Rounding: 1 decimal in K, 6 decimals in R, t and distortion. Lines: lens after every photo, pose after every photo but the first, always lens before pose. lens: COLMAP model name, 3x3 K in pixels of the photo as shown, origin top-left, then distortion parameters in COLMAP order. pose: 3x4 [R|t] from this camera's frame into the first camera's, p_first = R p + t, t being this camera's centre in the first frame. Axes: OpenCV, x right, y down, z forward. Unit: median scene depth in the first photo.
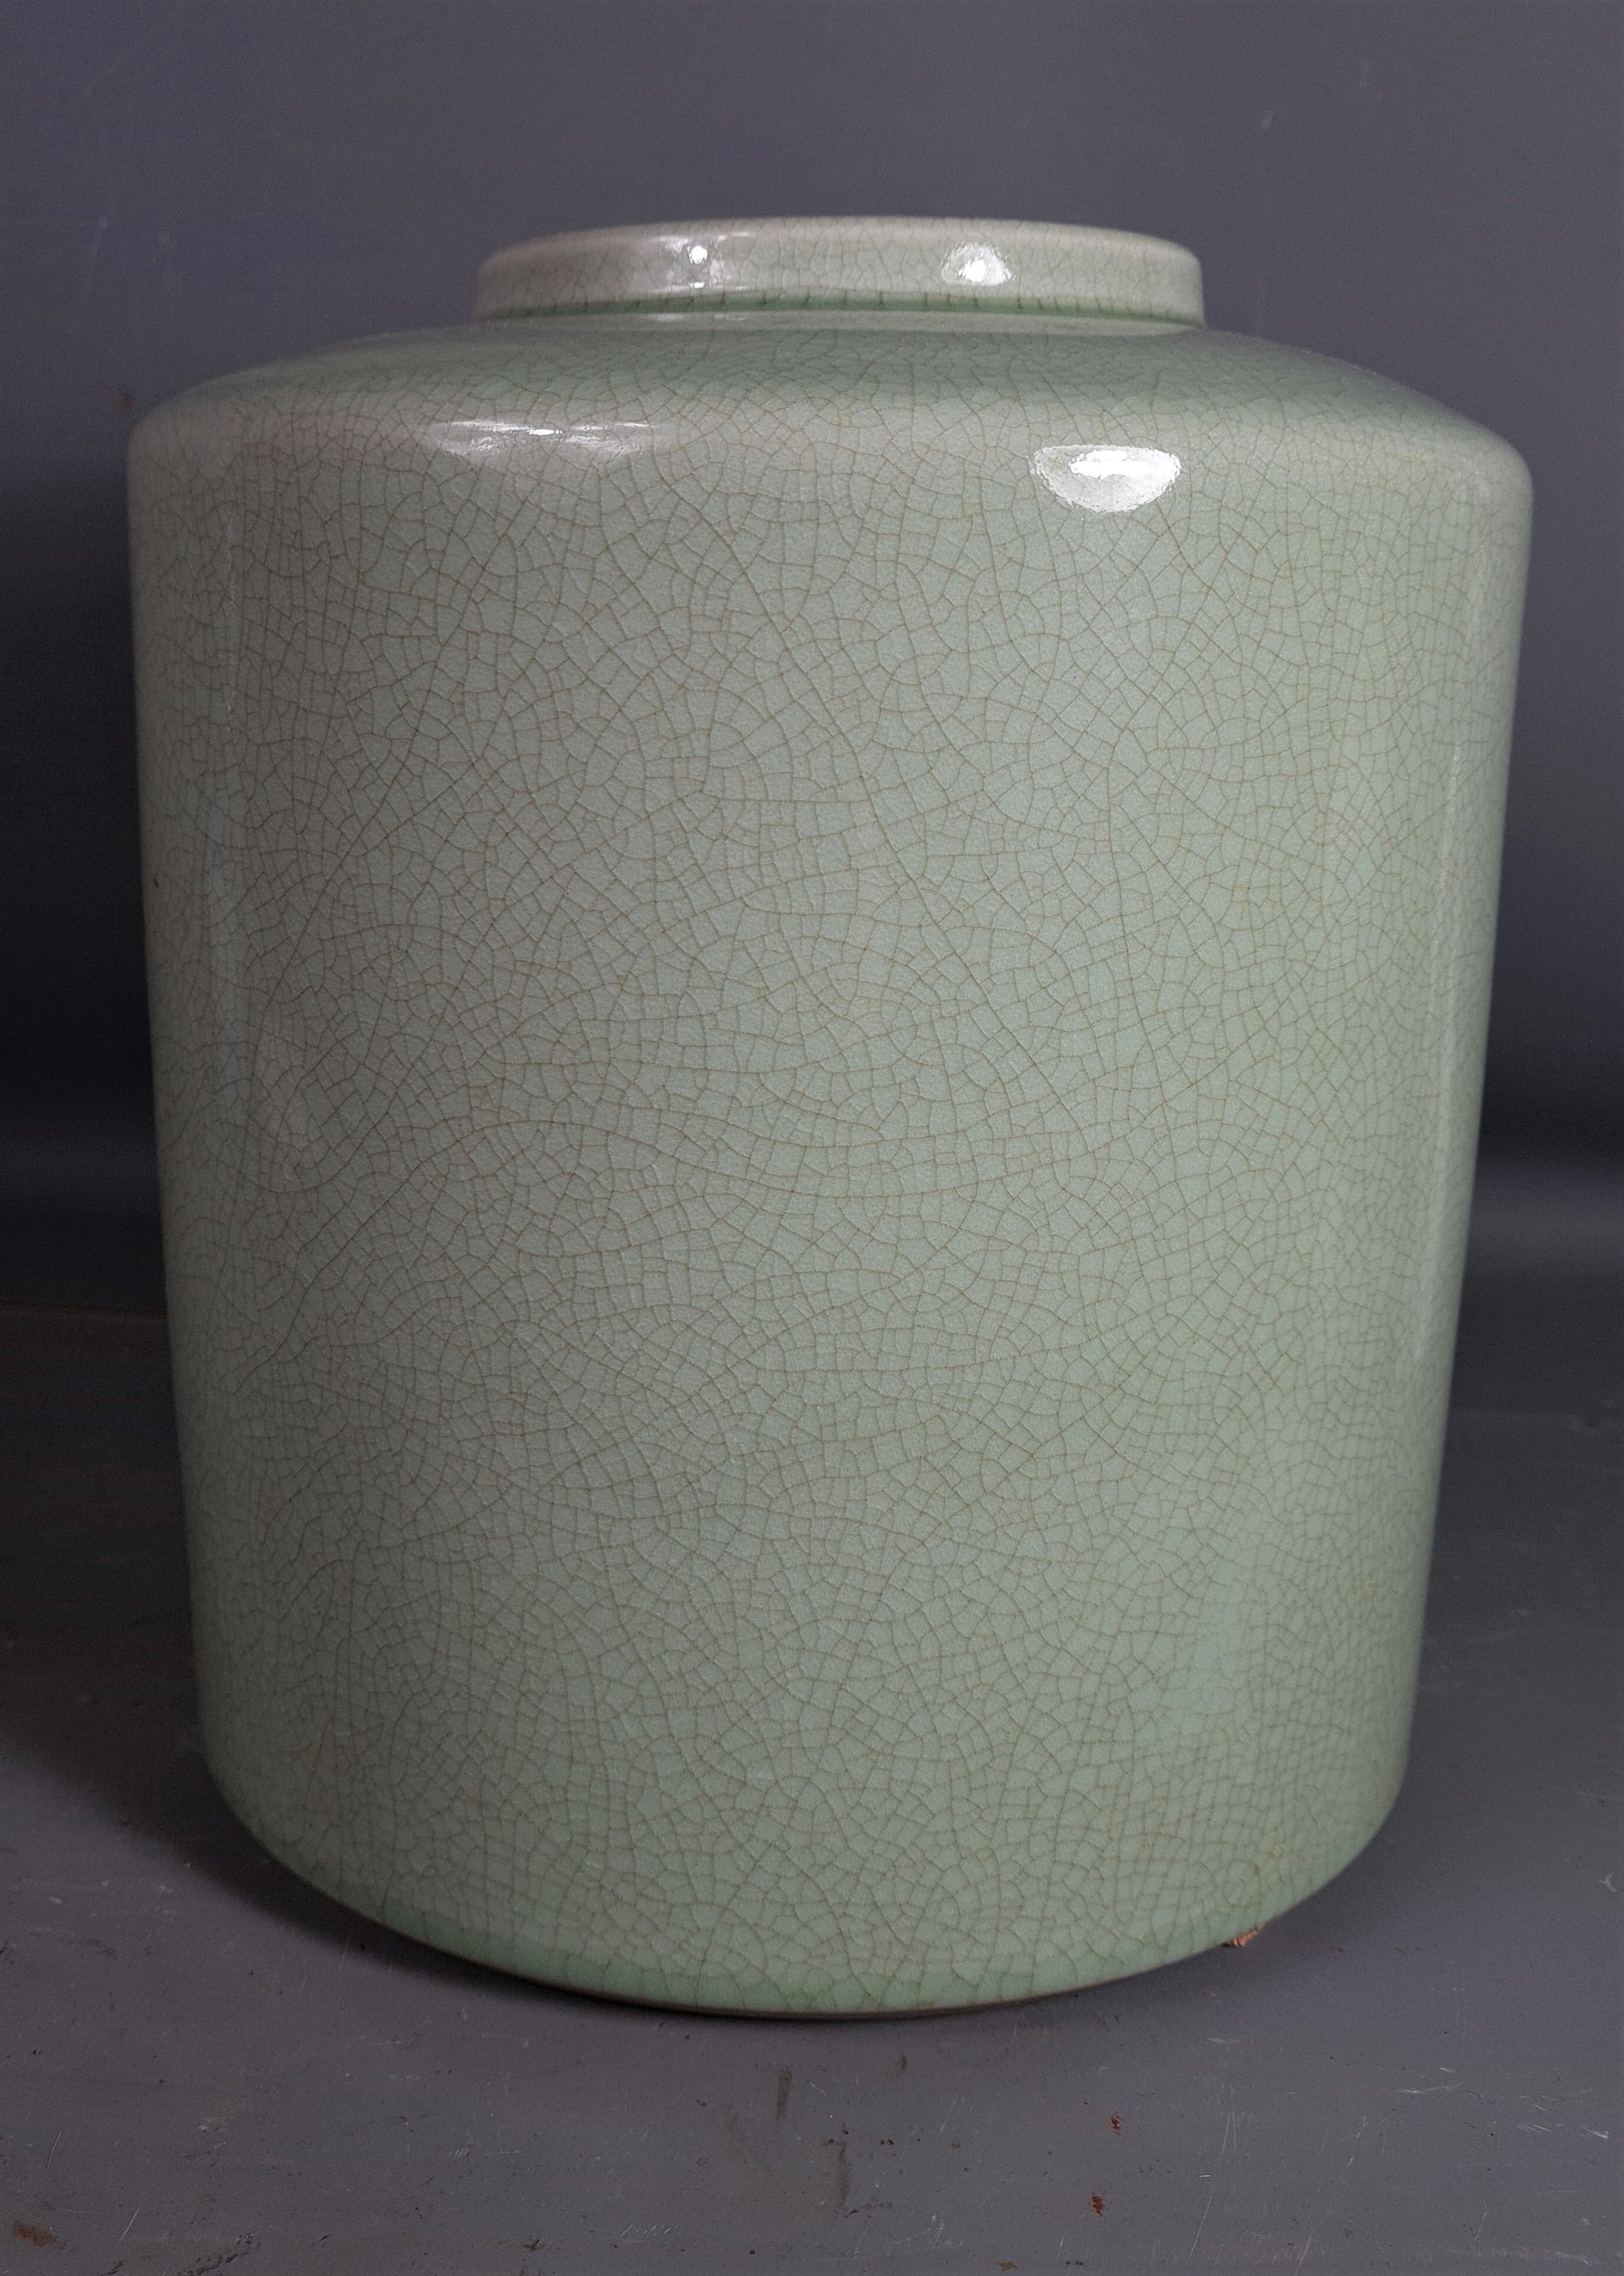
lens RADIAL K [[2398.3, 0, 834.0], [0, 2398.3, 1162.9], [0, 0, 1]] dist [0.008548, 0.016734]
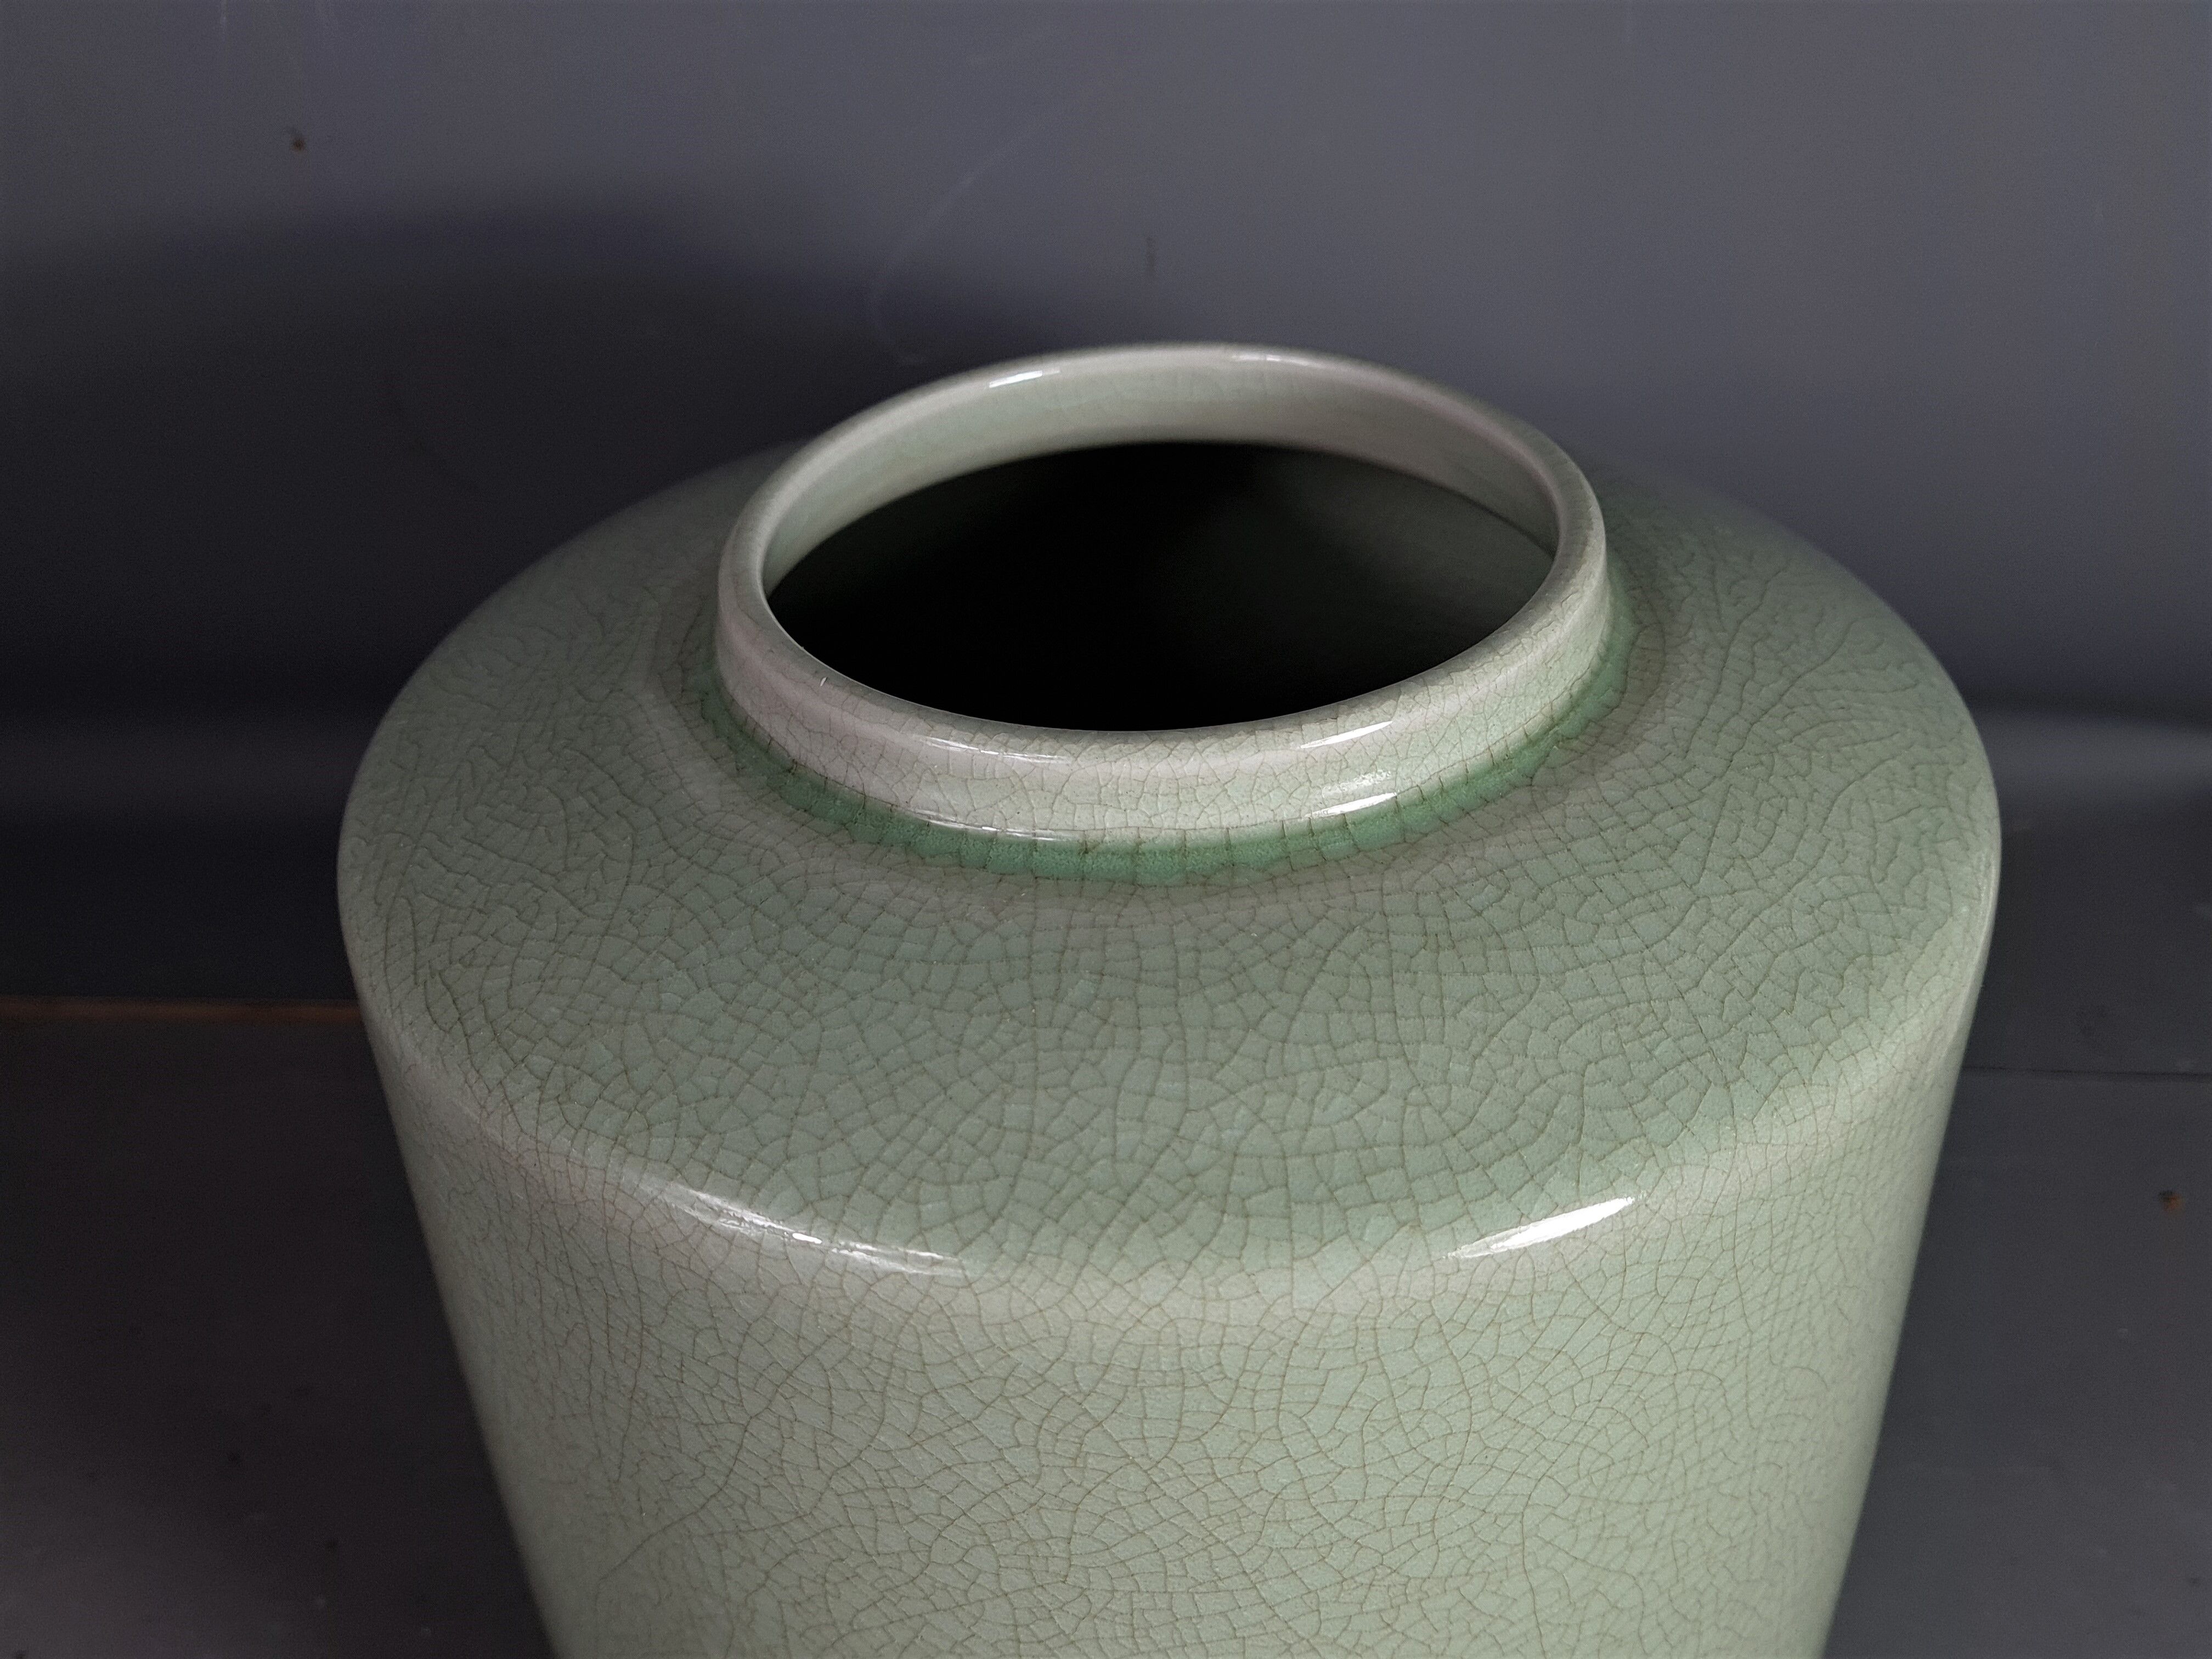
lens RADIAL K [[2233.7, 0, 1123.0], [0, 2233.7, 828.0], [0, 0, 1]] dist [0.008948, 0.001877]
pose [[0.998107, -0.058588, -0.018717, -0.001764], [0.061434, 0.935042, 0.349173, -0.706517], [-0.002956, -0.349662, 0.936871, 0.327645]]
